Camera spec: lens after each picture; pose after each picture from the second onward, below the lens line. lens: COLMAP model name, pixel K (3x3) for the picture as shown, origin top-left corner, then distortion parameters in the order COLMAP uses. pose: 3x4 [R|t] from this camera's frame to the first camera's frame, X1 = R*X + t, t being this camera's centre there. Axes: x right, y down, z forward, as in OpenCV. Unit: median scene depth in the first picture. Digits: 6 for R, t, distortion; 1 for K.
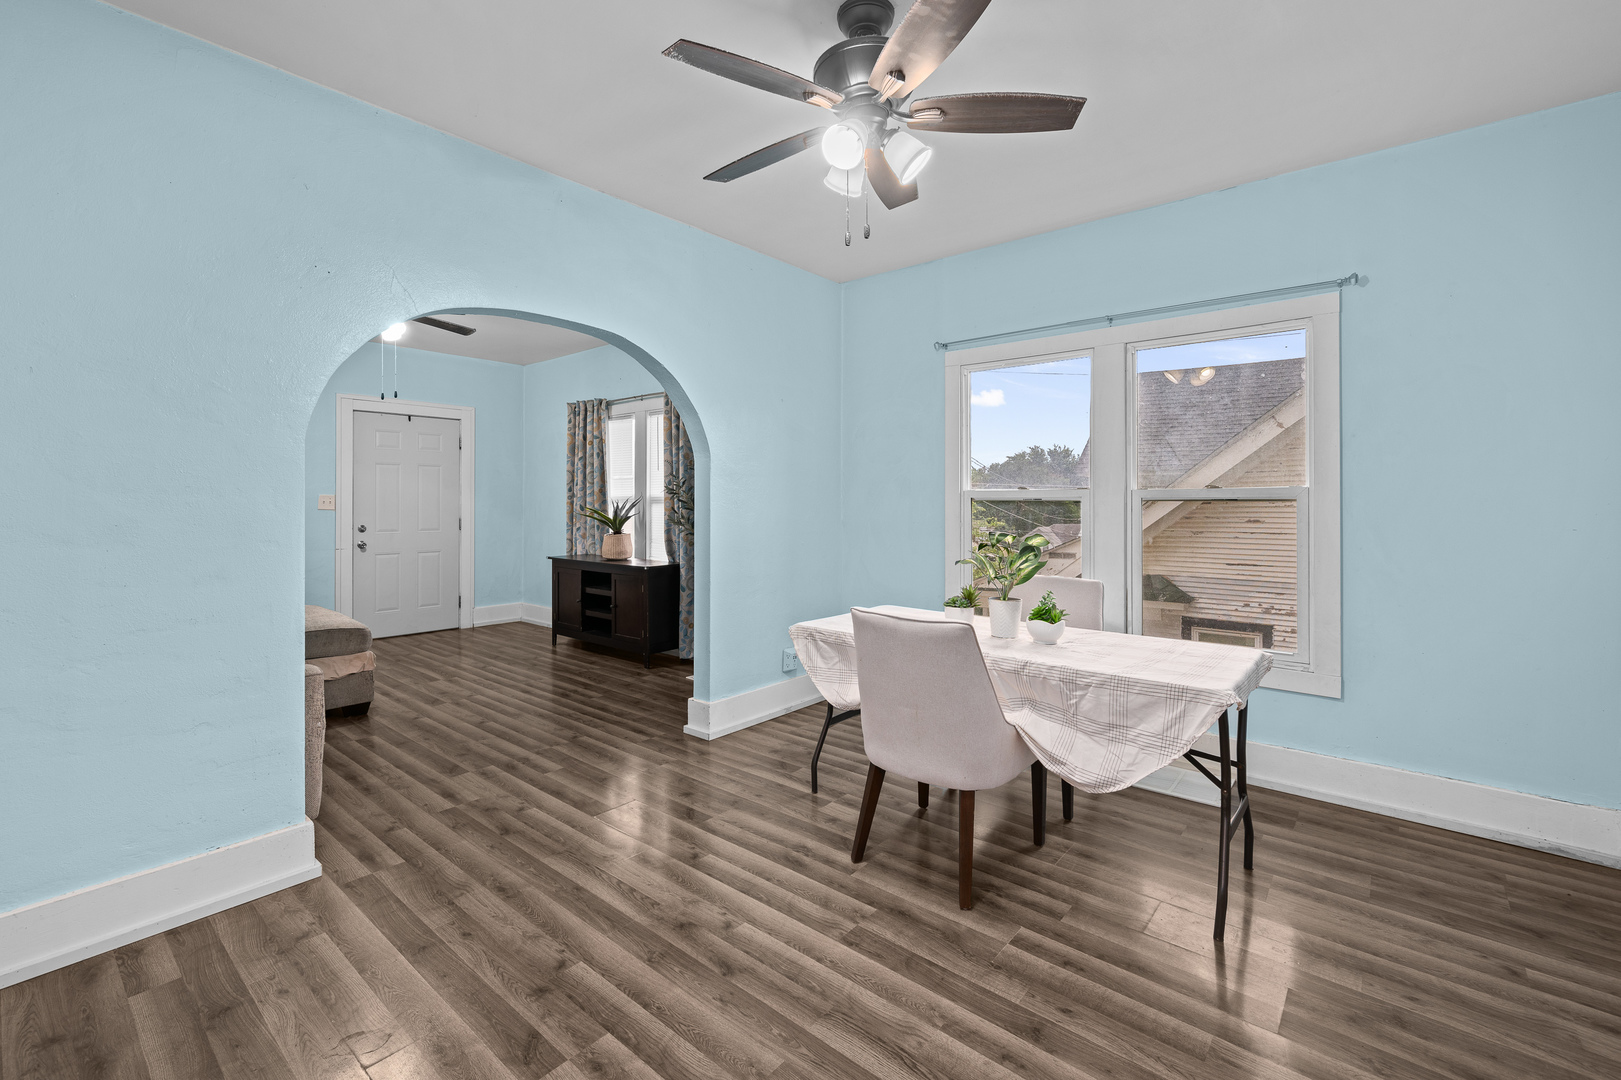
lens RADIAL K [[704.9, 0, 814.0], [0, 704.9, 501.8], [0, 0, 1]] dist [-0.003689, -0.000321]
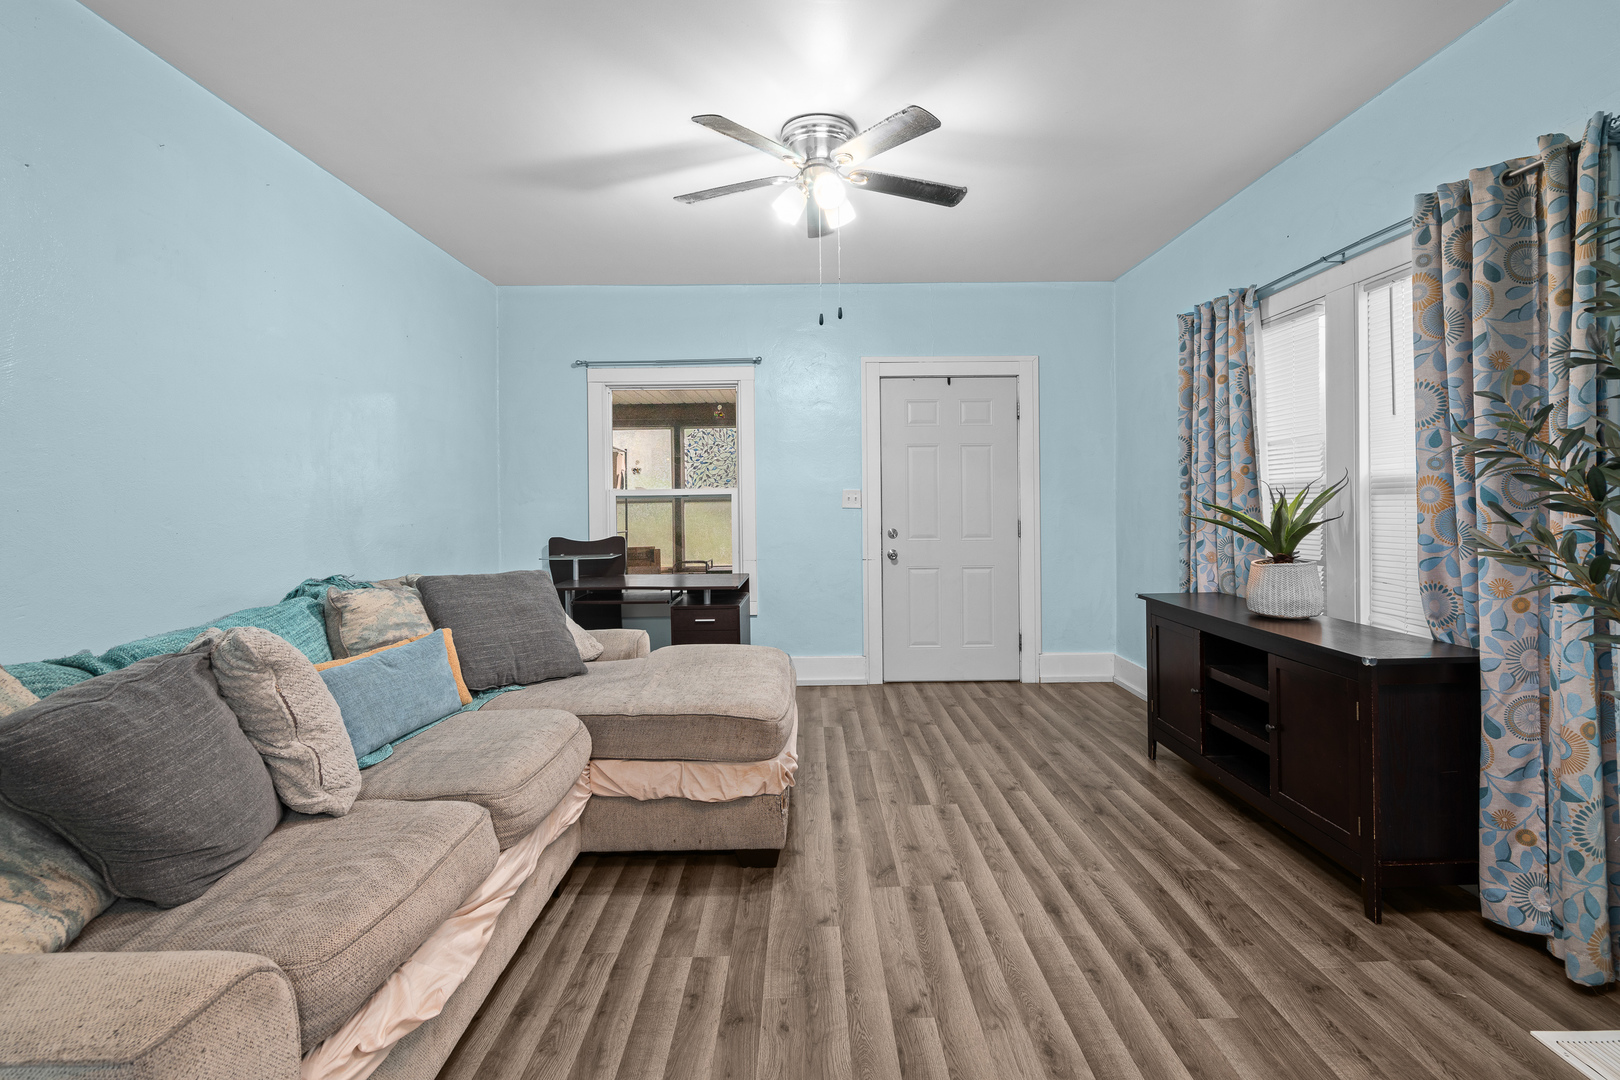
lens RADIAL K [[704.4, 0, 813.5], [0, 704.4, 501.8], [0, 0, 1]] dist [-0.003689, -0.000321]
pose [[0.644798, -0.007434, -0.764317, -0.117200], [0.012222, 0.999925, 0.000585, 0.002825], [0.764255, -0.009719, 0.644840, 0.437554]]
